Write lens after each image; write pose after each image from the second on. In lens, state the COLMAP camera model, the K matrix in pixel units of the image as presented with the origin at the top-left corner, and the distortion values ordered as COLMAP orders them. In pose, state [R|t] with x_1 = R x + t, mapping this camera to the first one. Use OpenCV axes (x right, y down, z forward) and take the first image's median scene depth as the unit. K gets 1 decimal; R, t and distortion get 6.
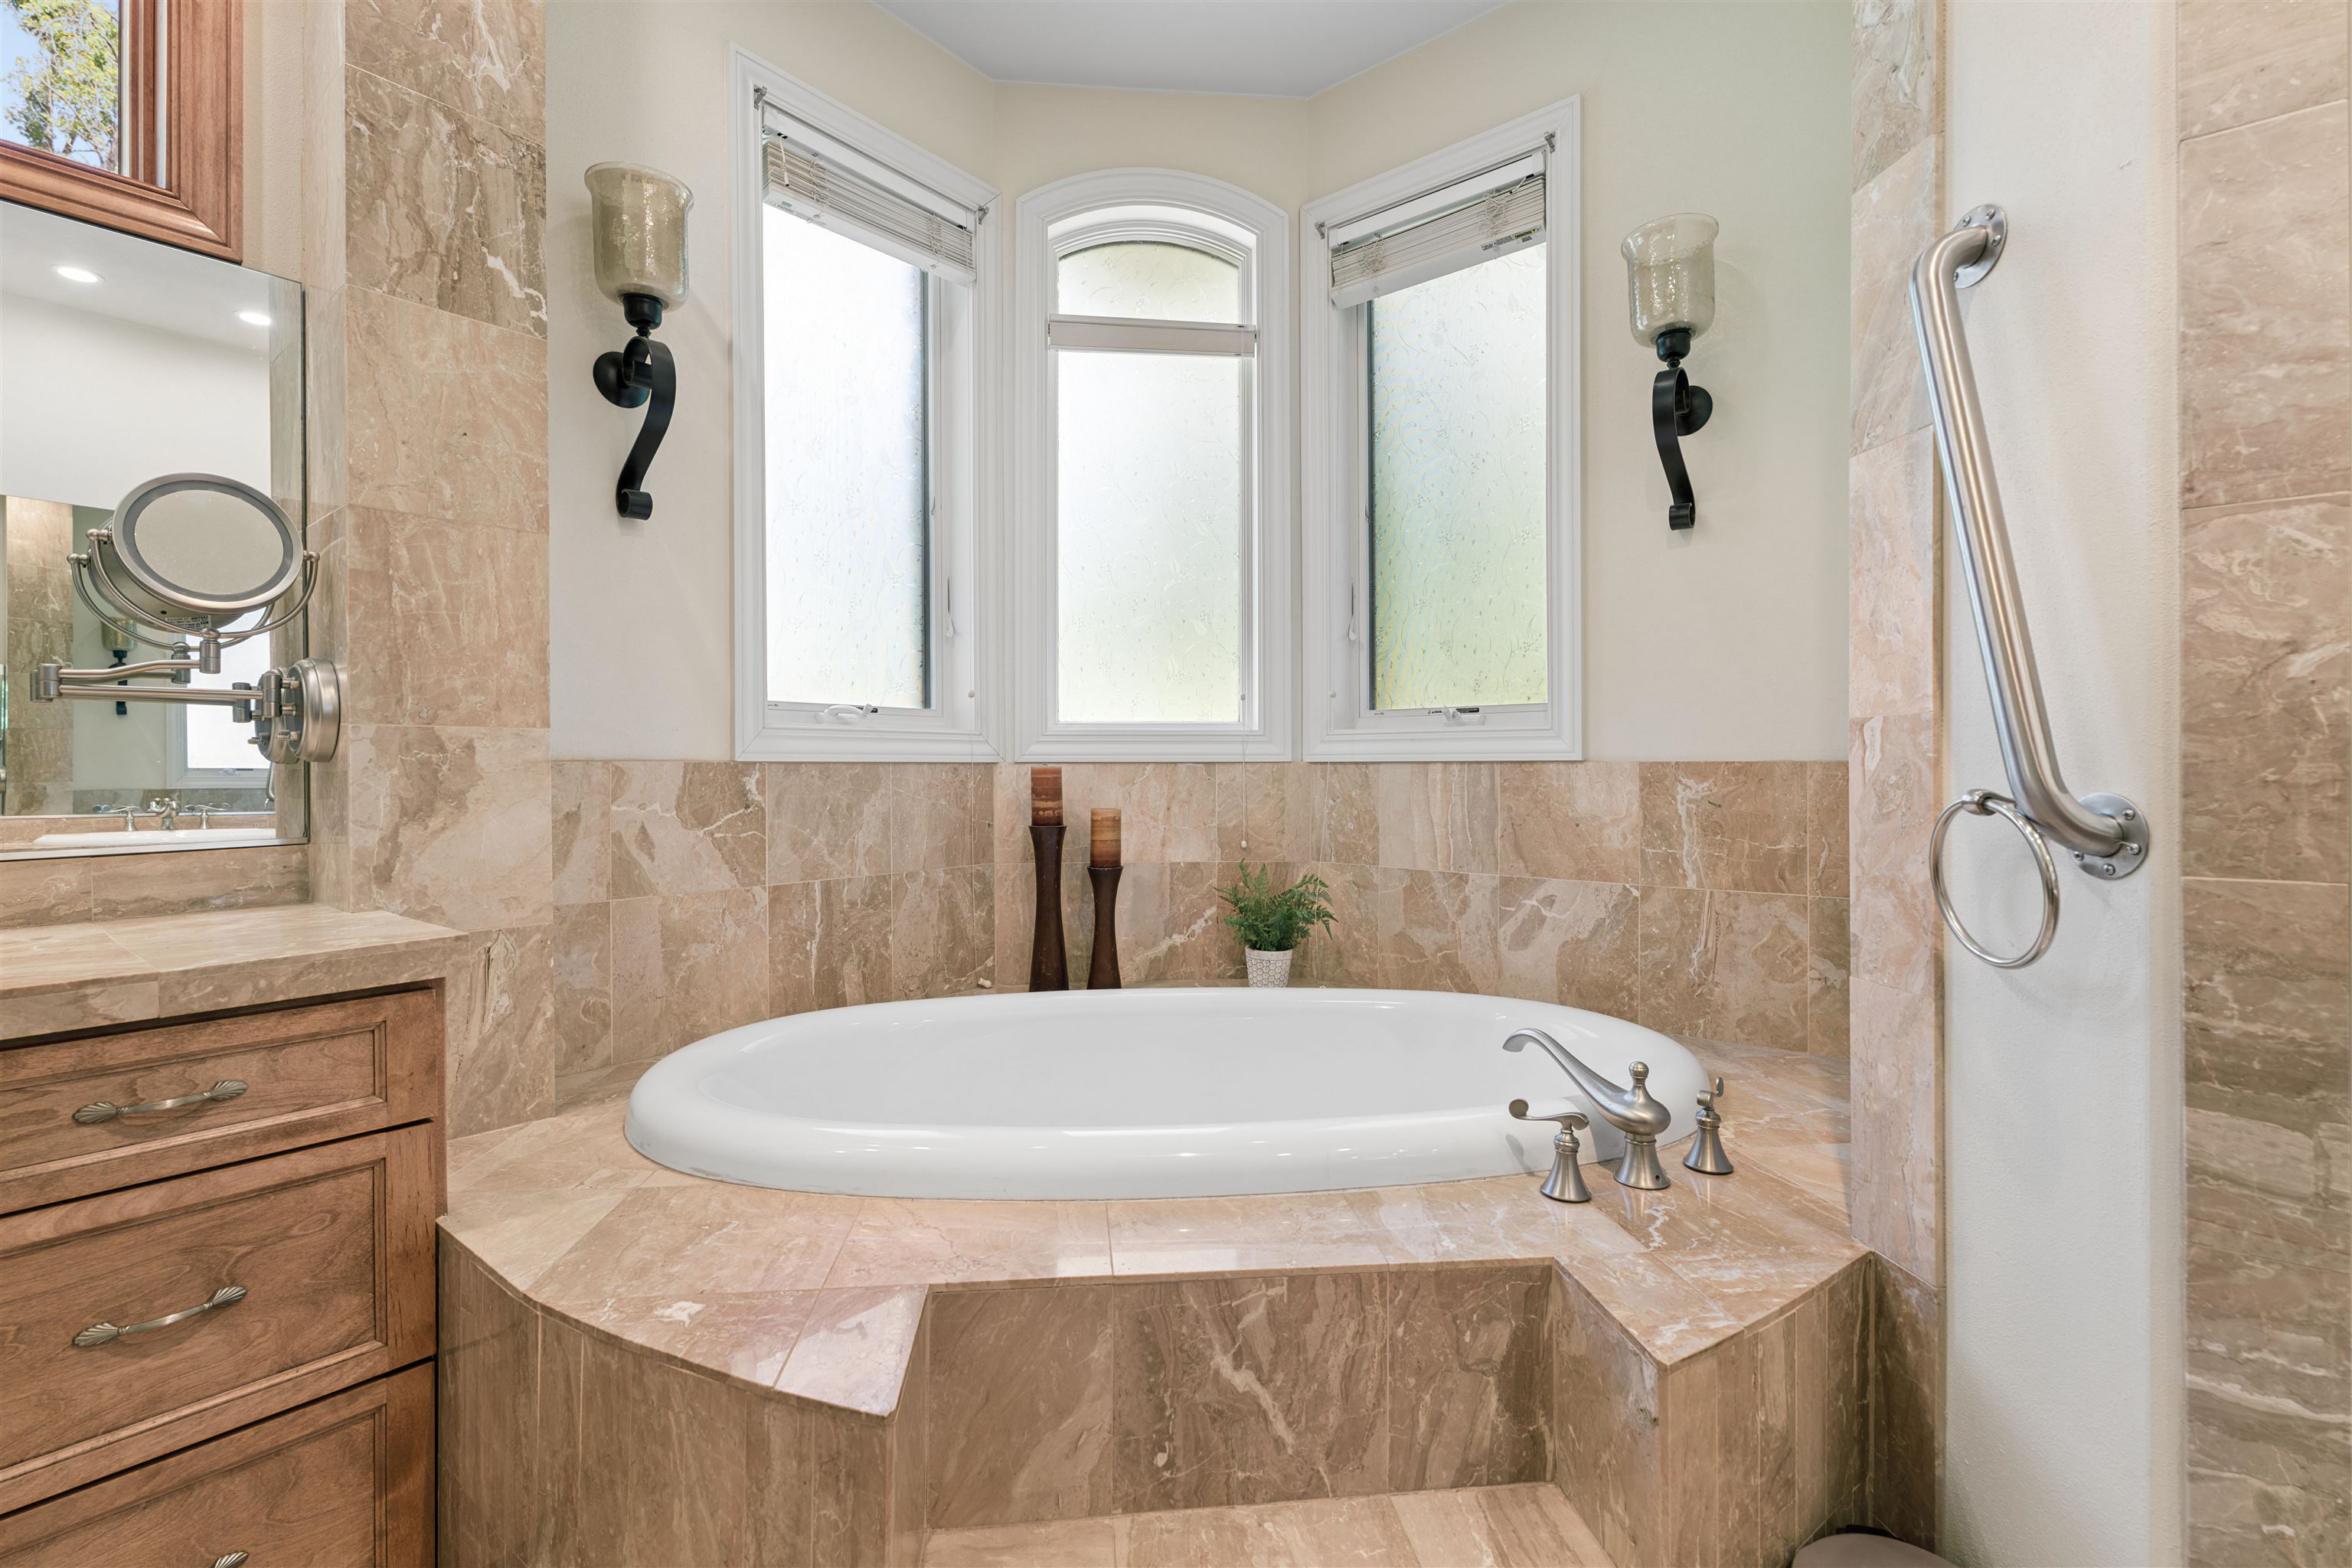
lens RADIAL K [[1041.8, 0, 1175.4], [0, 1041.8, 771.3], [0, 0, 1]] dist [-0.000372, -0.000523]
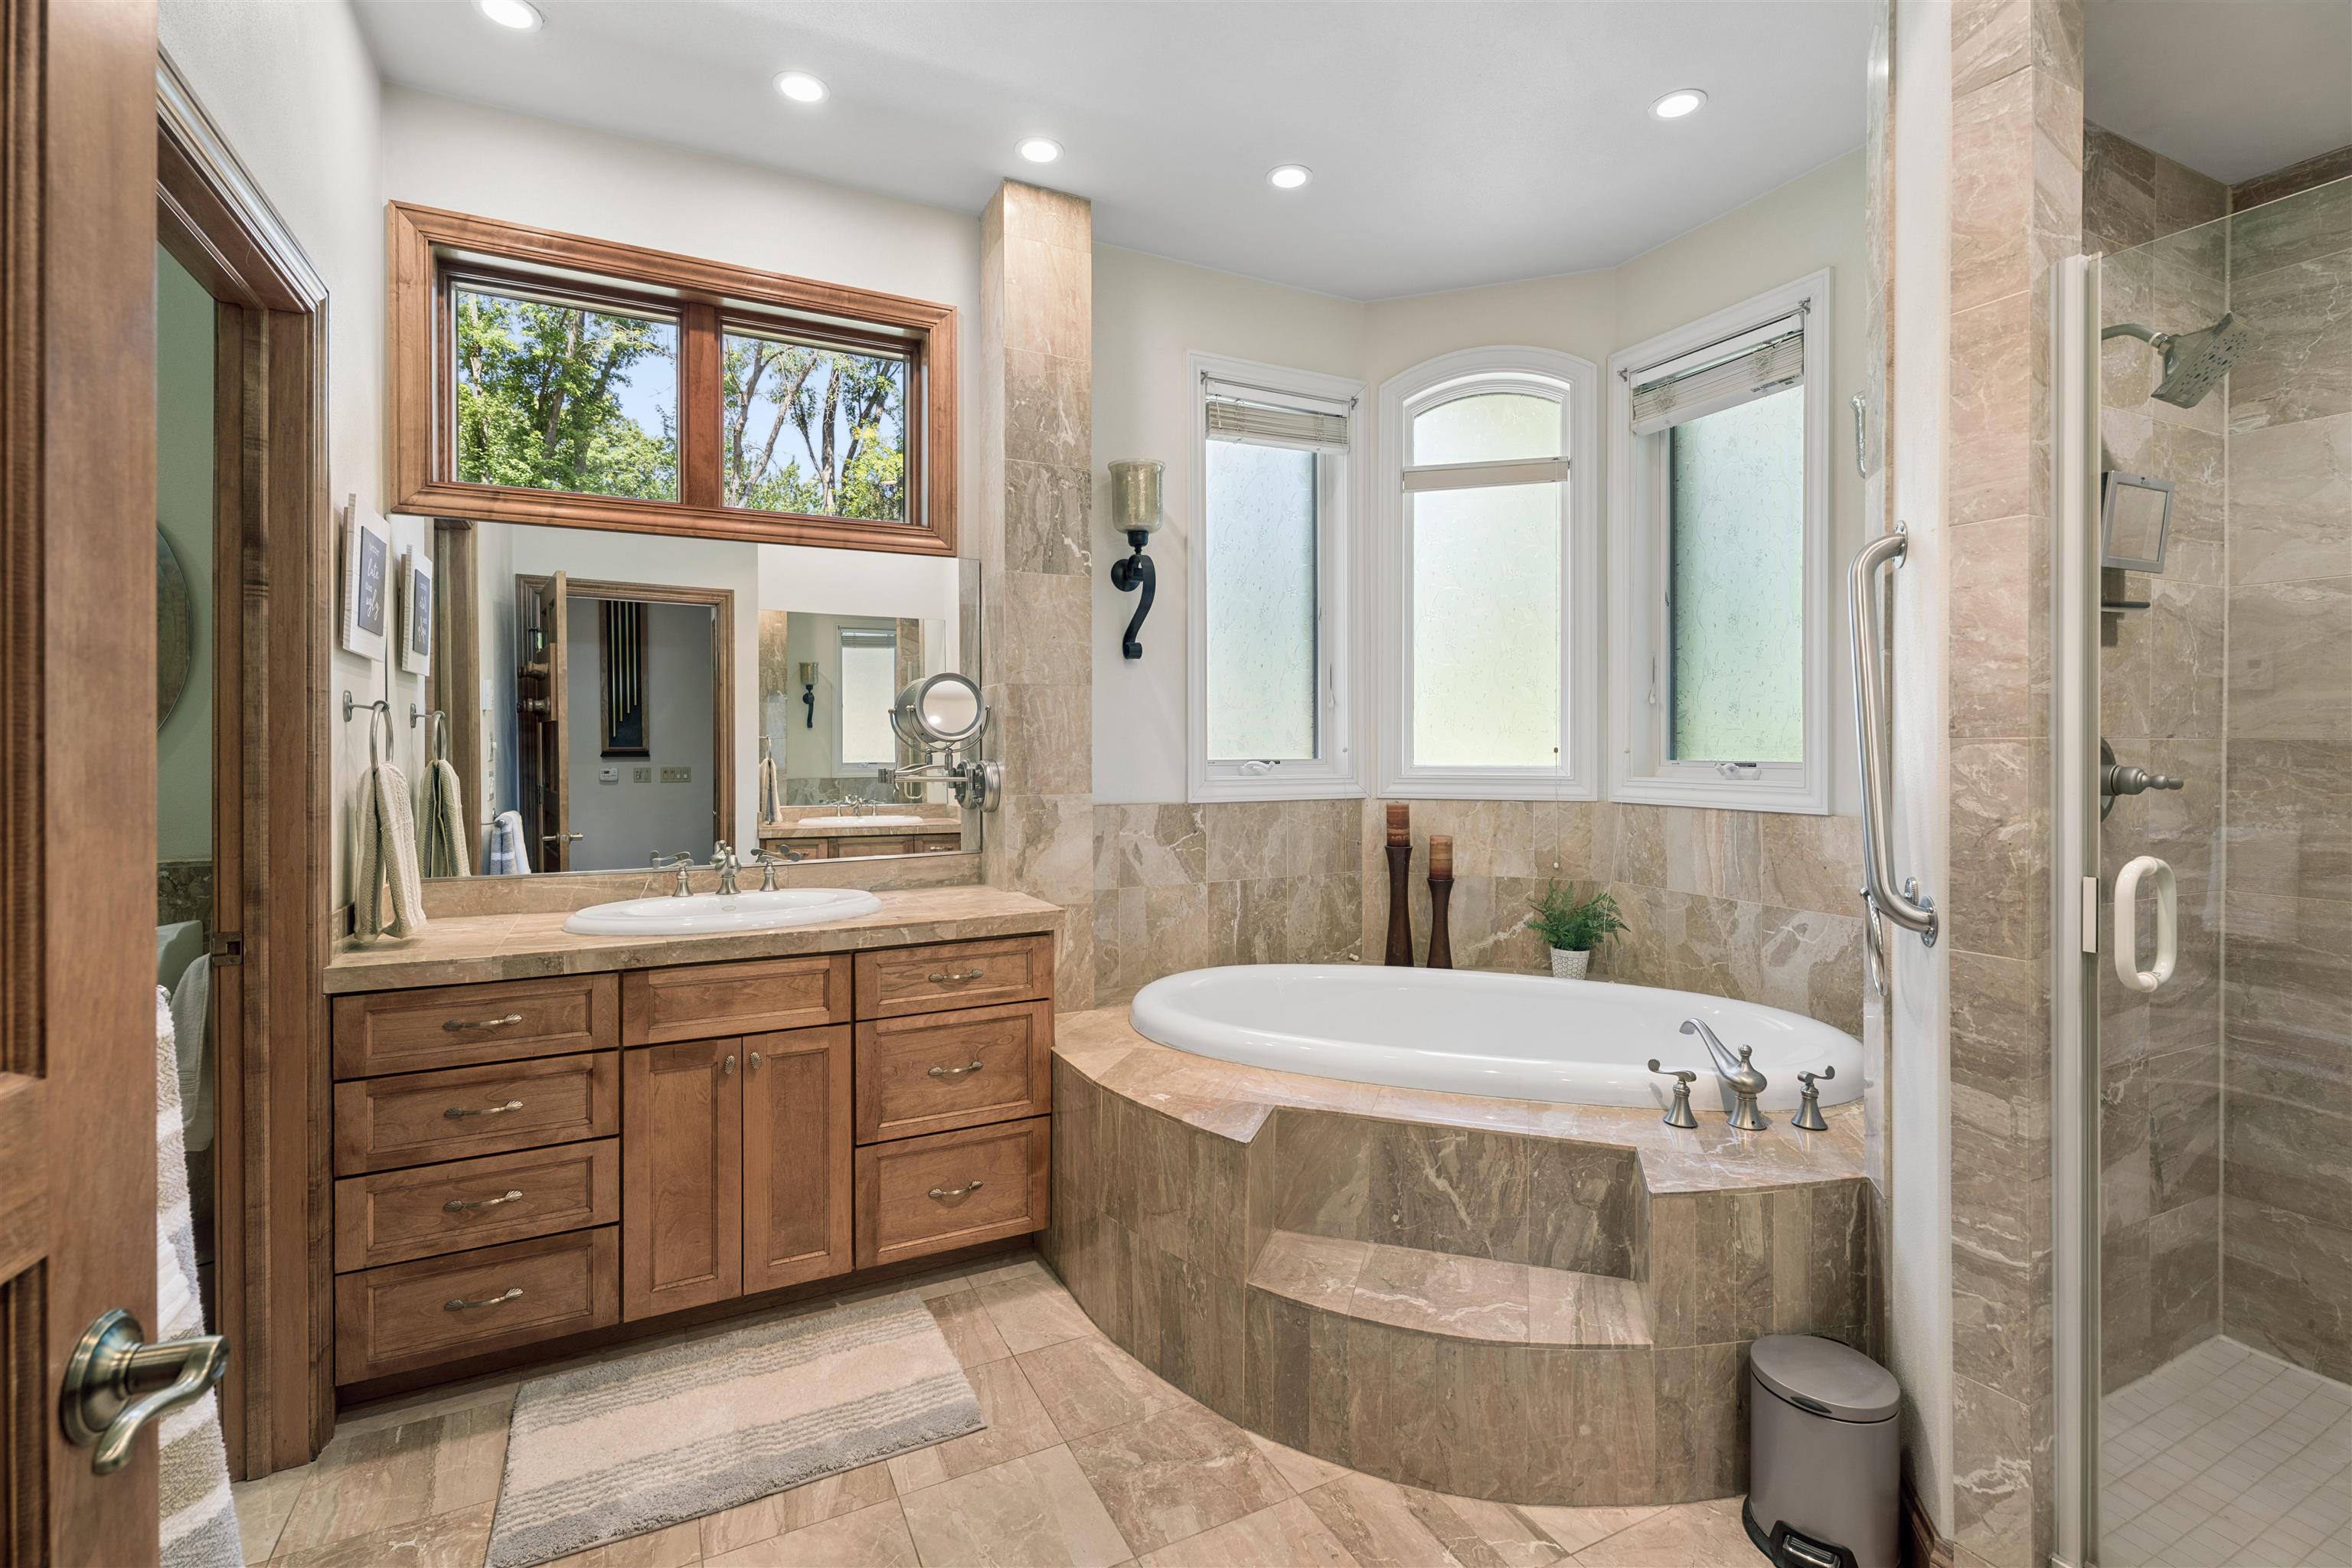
lens RADIAL K [[1055.1, 0, 1180.1], [0, 1055.1, 754.5], [0, 0, 1]] dist [-0.002406, 0.000062]
pose [[0.915937, 0.006979, -0.401262, 0.298823], [-0.003391, 0.999948, 0.009652, -0.142123], [0.401309, -0.007480, 0.915912, -0.677258]]
